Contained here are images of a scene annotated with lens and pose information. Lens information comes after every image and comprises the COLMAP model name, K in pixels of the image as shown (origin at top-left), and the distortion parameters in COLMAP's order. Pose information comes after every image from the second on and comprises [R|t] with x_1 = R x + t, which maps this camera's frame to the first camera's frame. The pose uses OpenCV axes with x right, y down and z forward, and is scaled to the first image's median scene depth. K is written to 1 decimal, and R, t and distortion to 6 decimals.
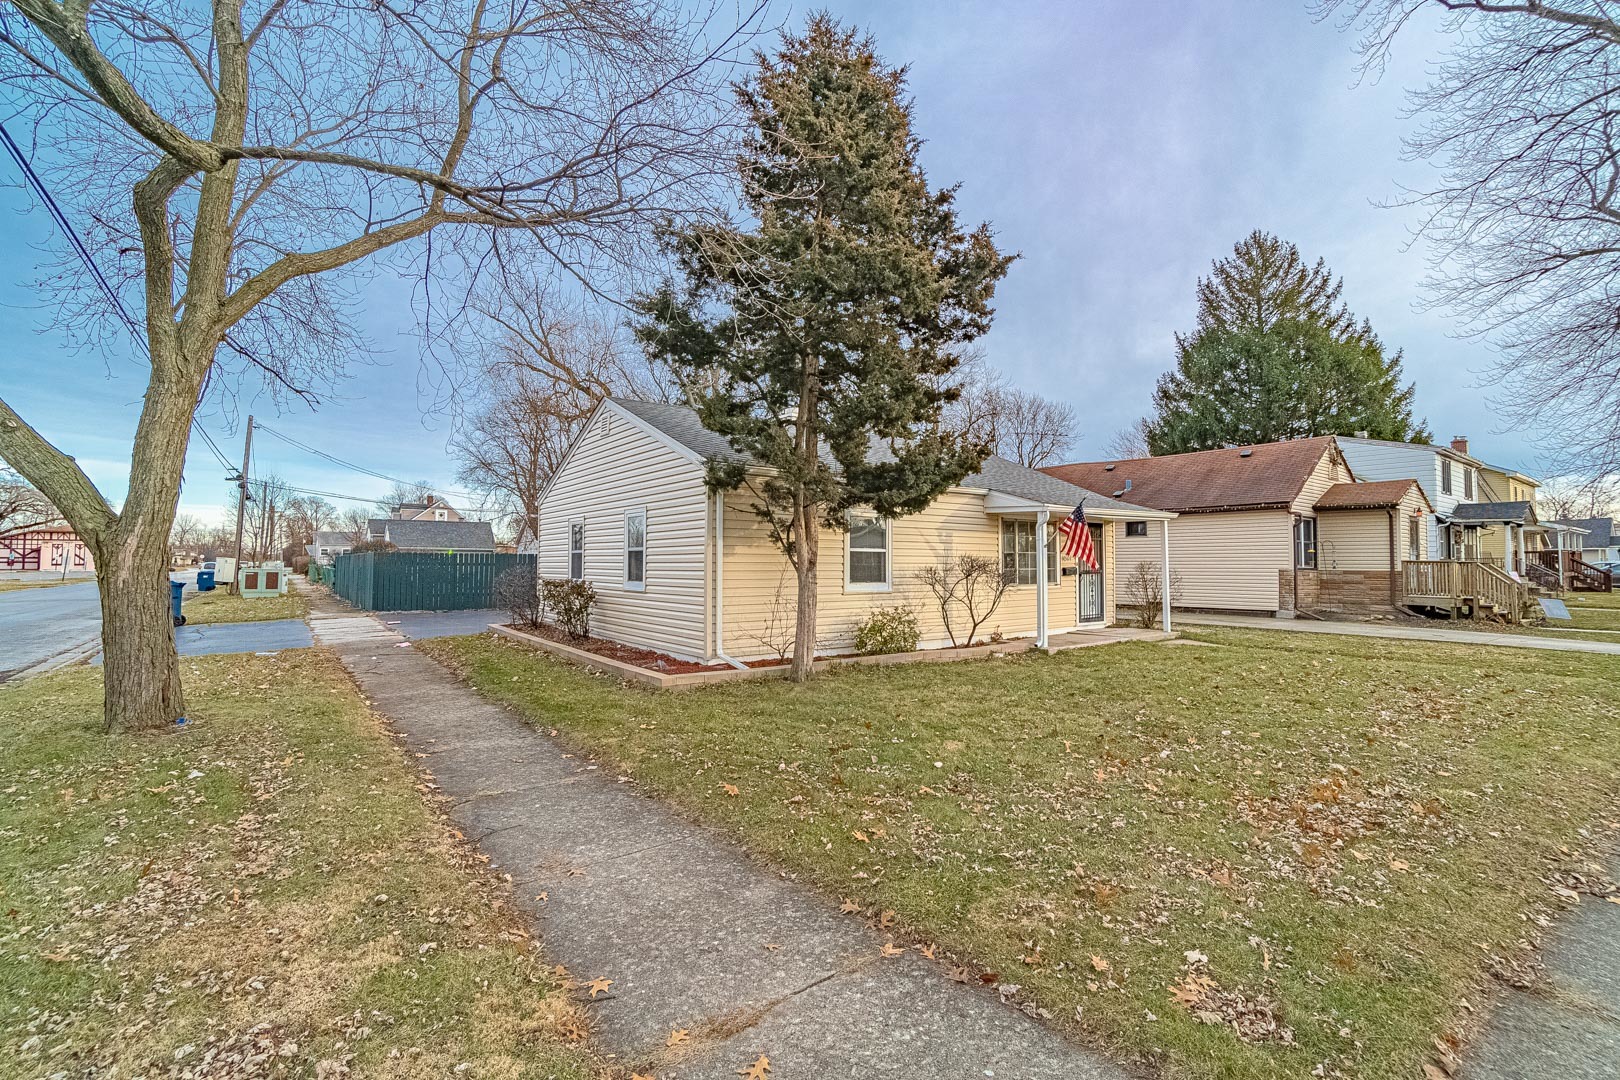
lens RADIAL K [[730.5, 0, 804.4], [0, 730.5, 536.3], [0, 0, 1]] dist [-0.086534, 0.040786]
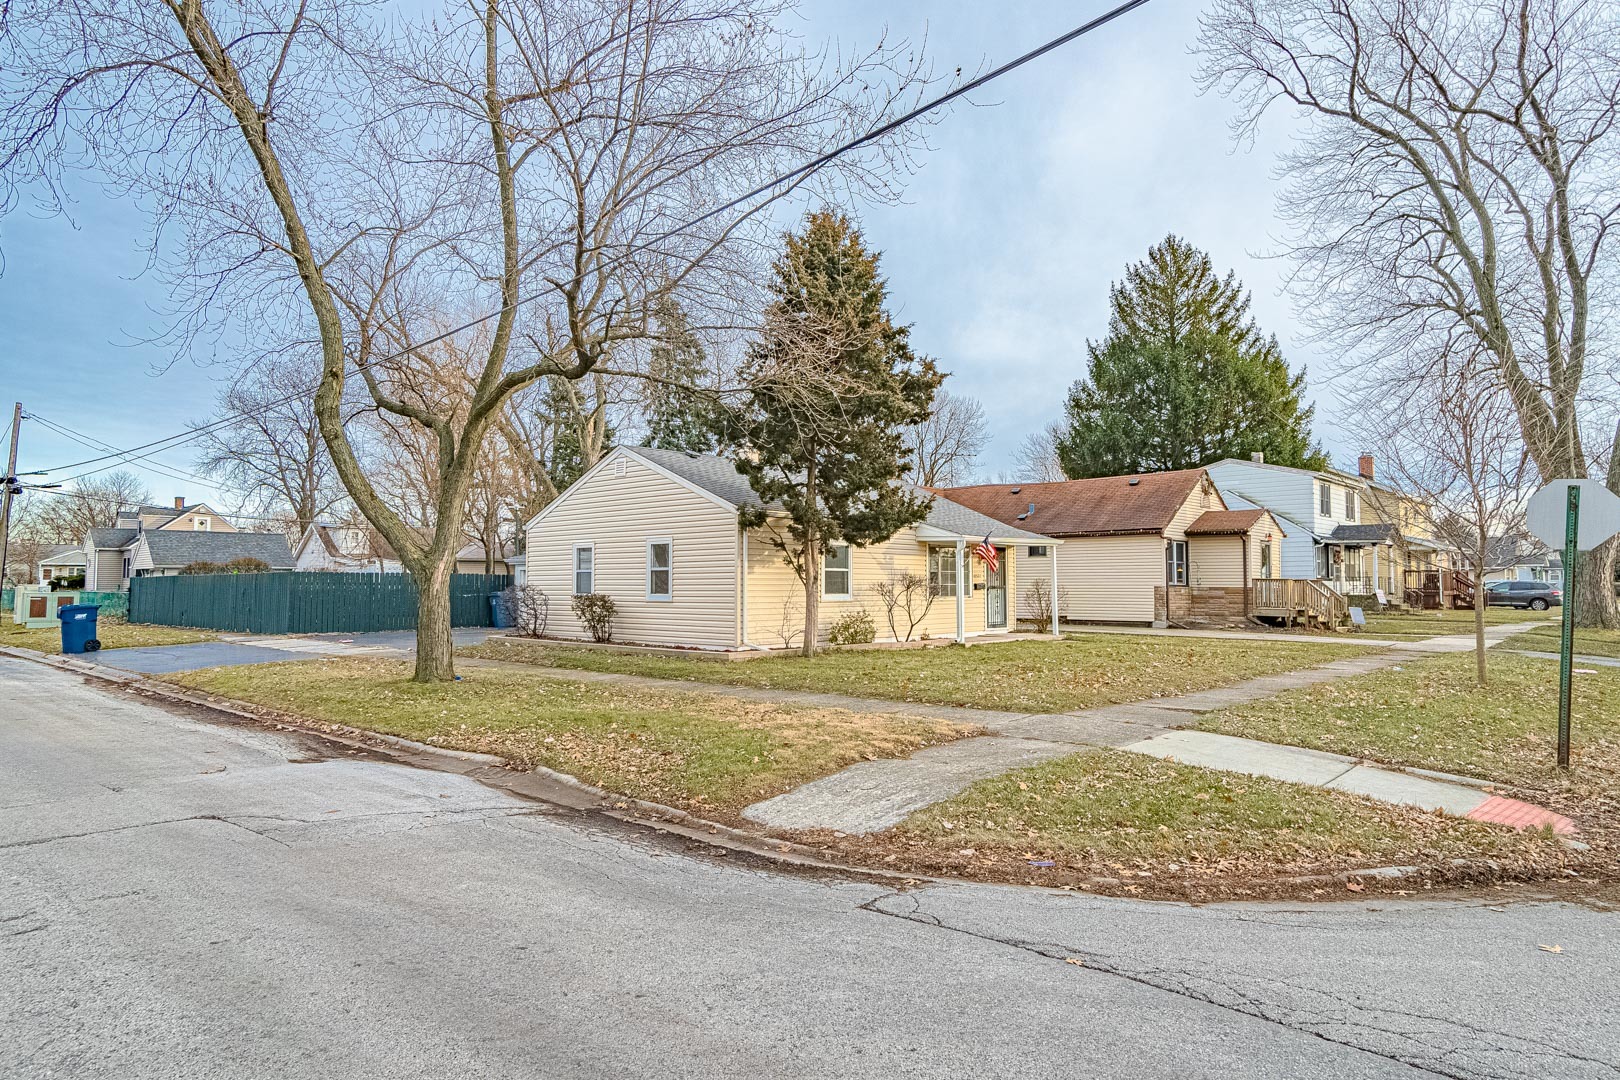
lens RADIAL K [[966.5, 0, 811.4], [0, 966.5, 542.5], [0, 0, 1]] dist [0.004067, 0.000693]
pose [[0.983080, 0.004659, 0.183117, -0.179497], [-0.003307, 0.999965, -0.007686, -0.010980], [-0.183146, 0.006950, 0.983061, -0.470321]]
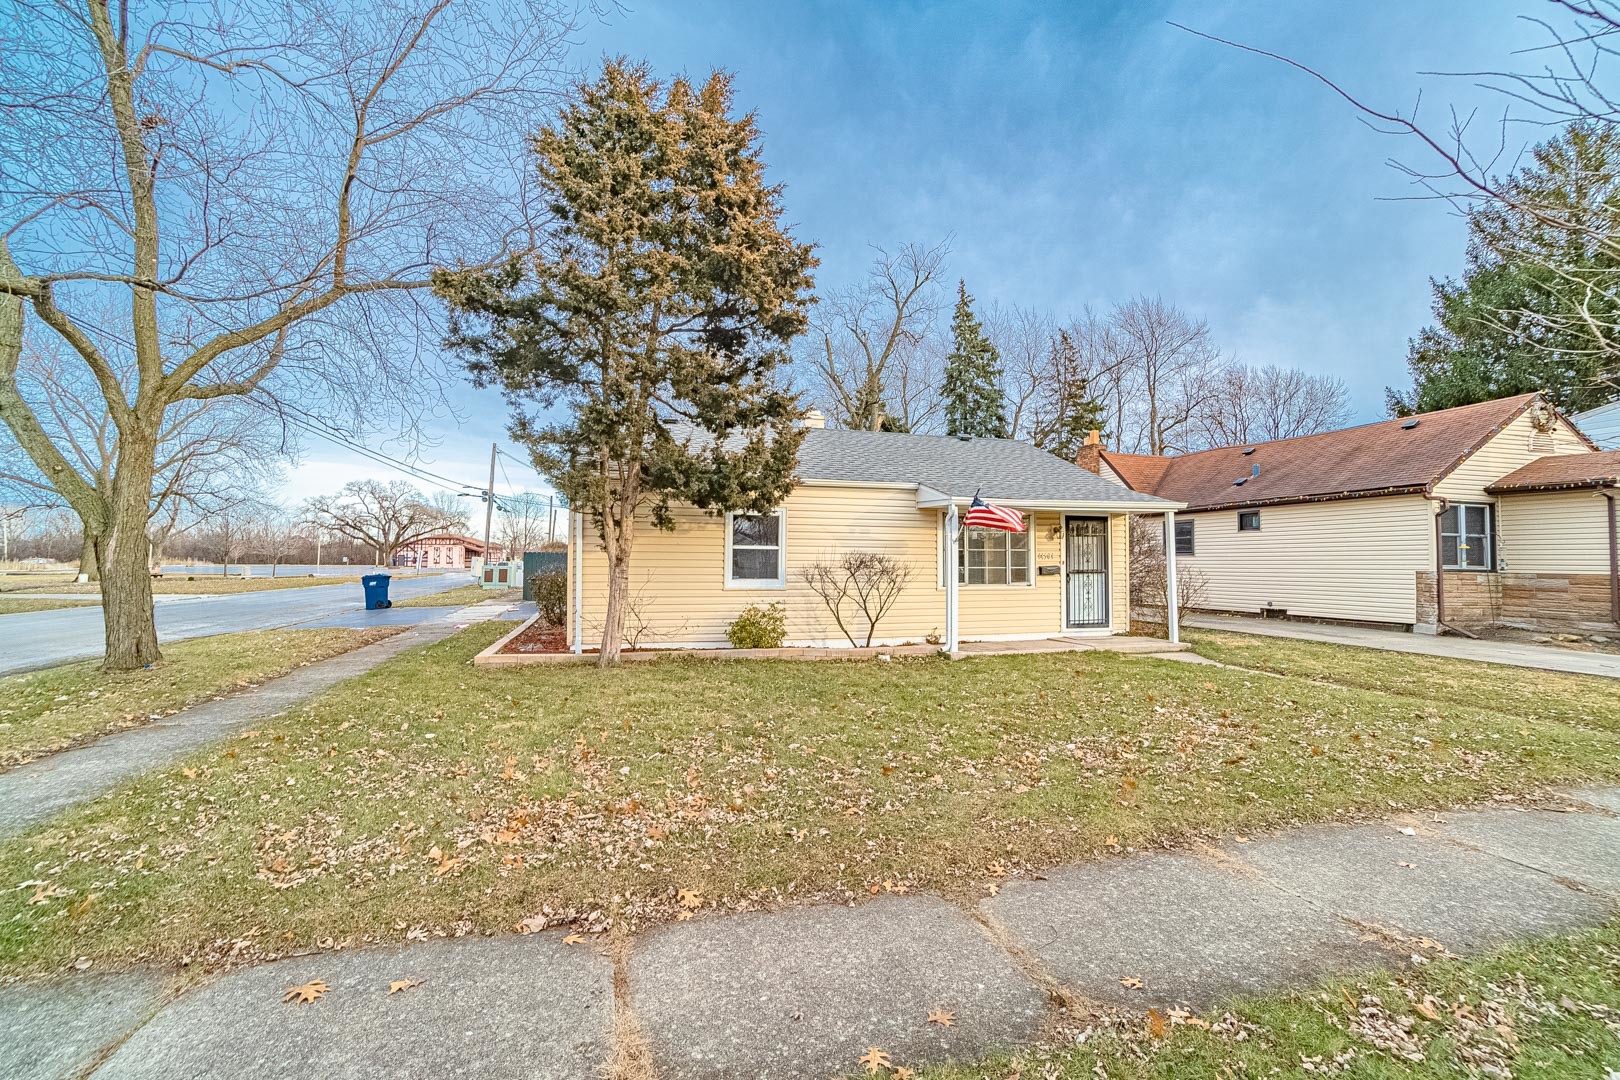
lens RADIAL K [[709.2, 0, 807.2], [0, 709.2, 543.8], [0, 0, 1]] dist [-0.062149, 0.023699]
pose [[0.934068, -0.006461, -0.357037, 0.319574], [0.009993, 0.999918, 0.008047, 0.004017], [0.356956, -0.011084, 0.934056, 0.058236]]
